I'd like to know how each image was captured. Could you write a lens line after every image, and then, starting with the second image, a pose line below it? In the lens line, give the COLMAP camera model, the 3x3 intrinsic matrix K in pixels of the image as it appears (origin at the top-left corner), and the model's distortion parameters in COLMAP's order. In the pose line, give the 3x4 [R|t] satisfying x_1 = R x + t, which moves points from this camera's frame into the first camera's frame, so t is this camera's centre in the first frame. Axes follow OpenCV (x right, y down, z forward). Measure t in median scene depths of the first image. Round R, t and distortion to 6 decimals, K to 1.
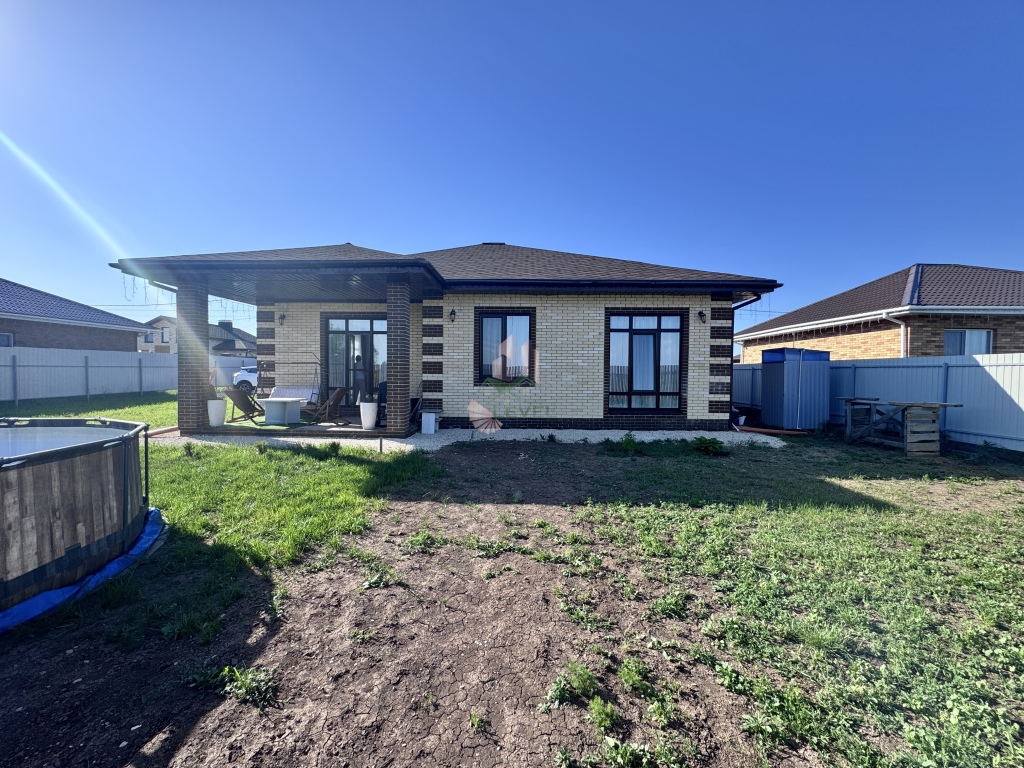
lens RADIAL K [[410.4, 0, 512.5], [0, 410.4, 389.7], [0, 0, 1]] dist [-0.005478, 0.001214]
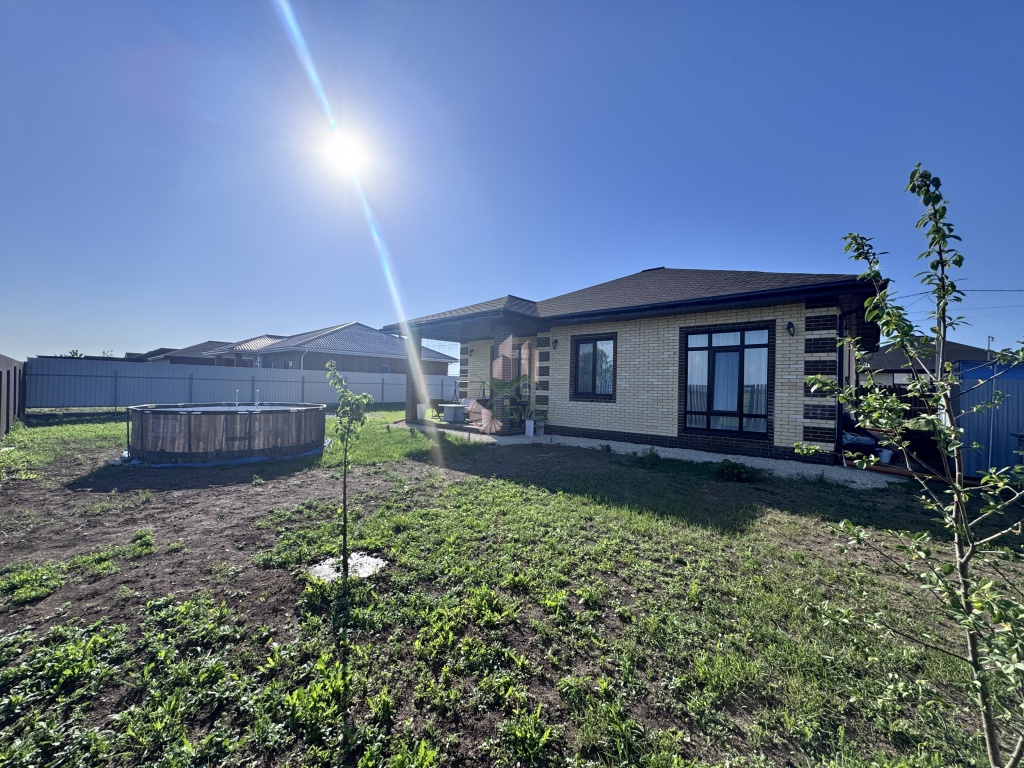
lens RADIAL K [[410.4, 0, 509.3], [0, 410.4, 387.5], [0, 0, 1]] dist [-0.005478, 0.001214]
pose [[0.762884, 0.009219, -0.646470, 0.554780], [-0.044437, 0.998281, -0.038204, 0.005969], [0.645007, 0.057873, 0.761982, -0.037587]]
